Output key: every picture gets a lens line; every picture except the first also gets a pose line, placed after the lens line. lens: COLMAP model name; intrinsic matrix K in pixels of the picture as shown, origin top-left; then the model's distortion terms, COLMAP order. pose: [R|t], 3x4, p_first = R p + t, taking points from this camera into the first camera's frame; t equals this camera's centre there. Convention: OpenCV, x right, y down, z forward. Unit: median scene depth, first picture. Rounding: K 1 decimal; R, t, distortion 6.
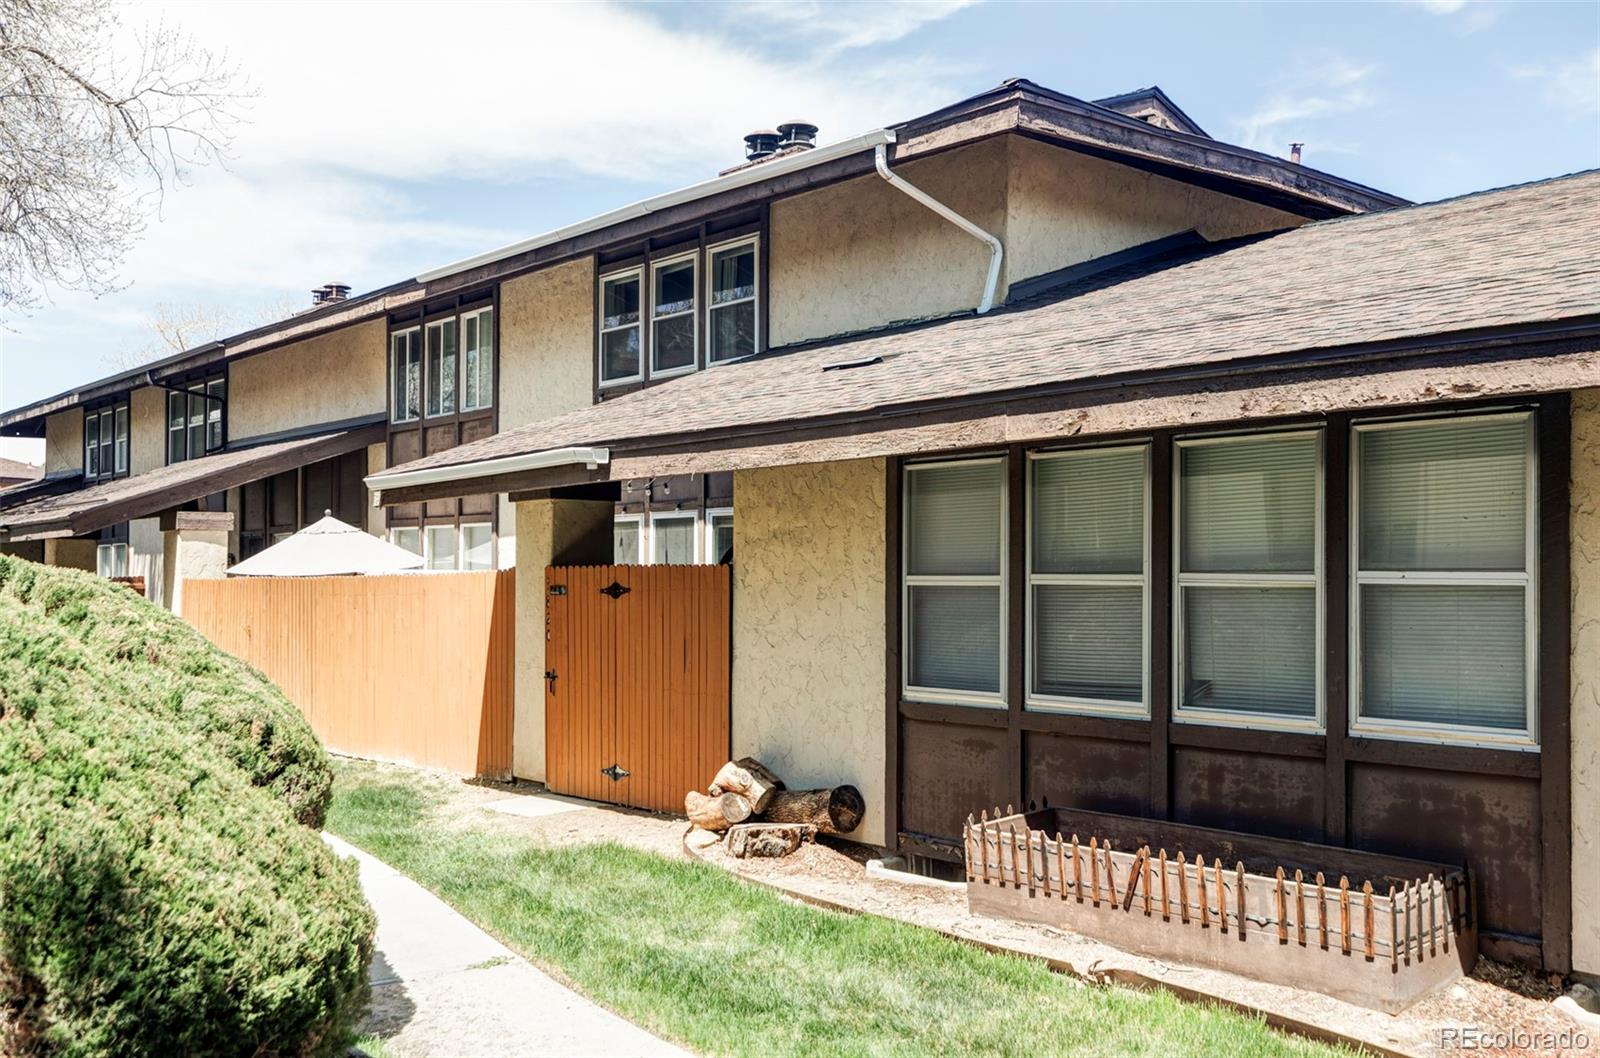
lens RADIAL K [[1554.5, 0, 799.7], [0, 1554.5, 528.0], [0, 0, 1]] dist [0.007238, 0.000000]
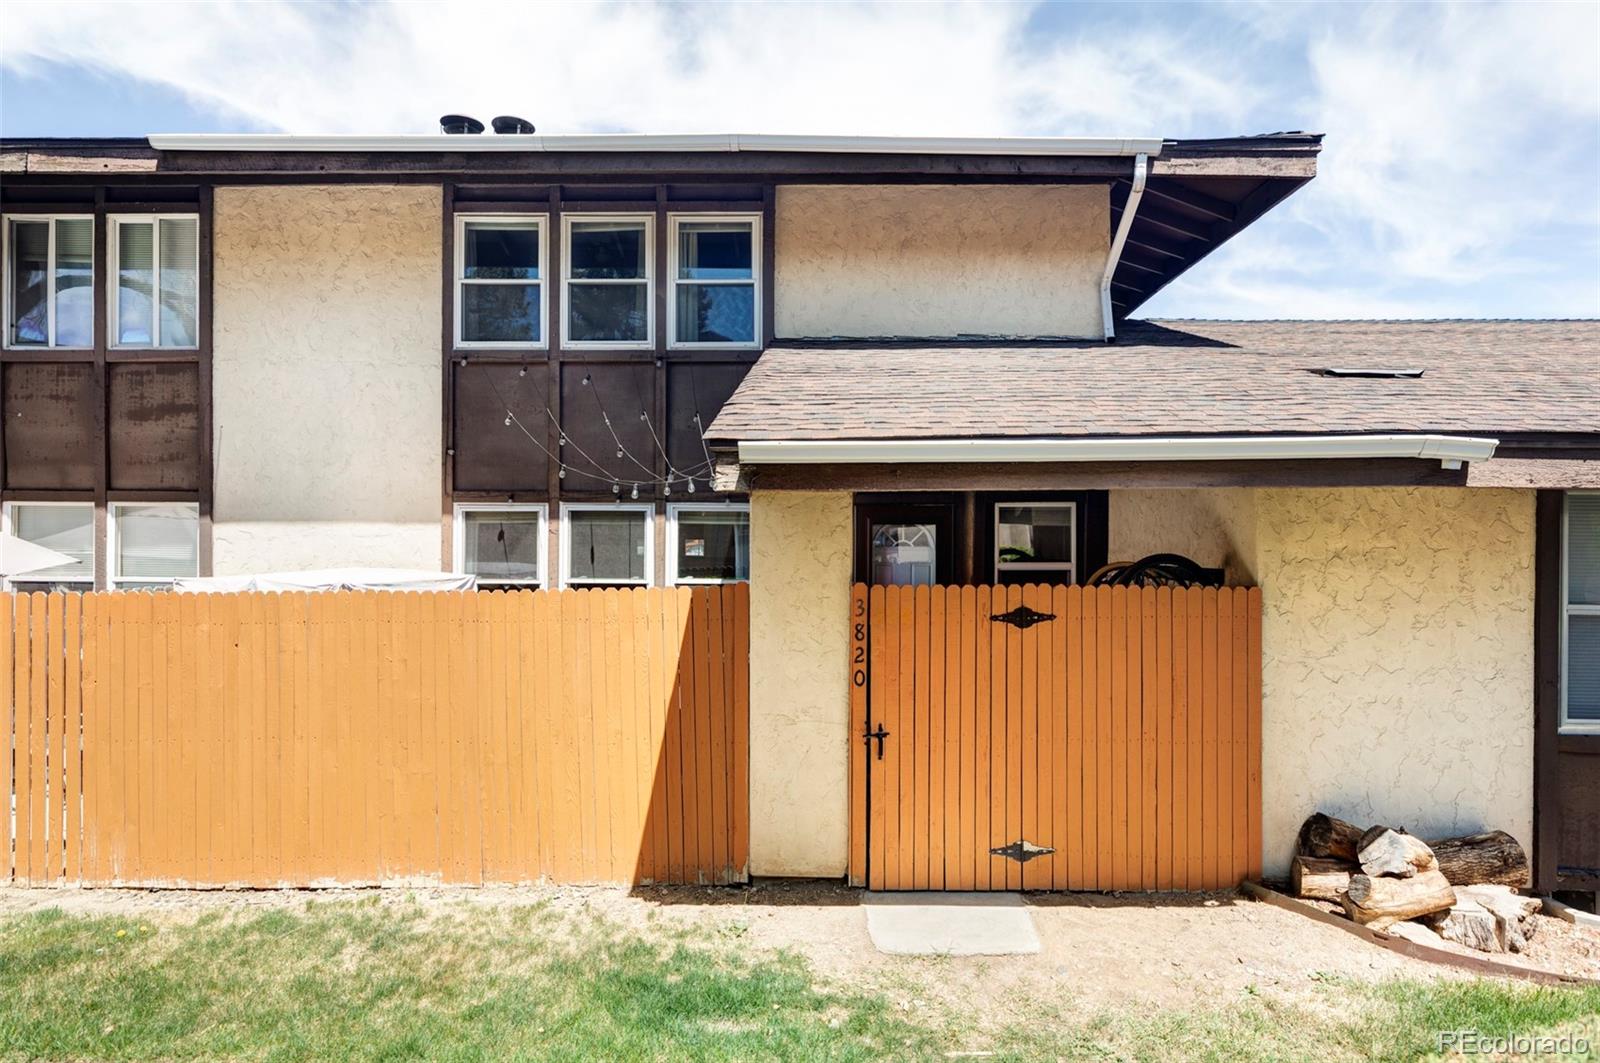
lens RADIAL K [[886.3, 0, 799.9], [0, 886.3, 538.9], [0, 0, 1]] dist [0.004889, 0.001281]
pose [[0.661409, 0.008856, 0.749973, -0.454435], [-0.031386, 0.999381, 0.015878, -0.002443], [-0.749369, -0.034040, 0.661277, 0.684950]]
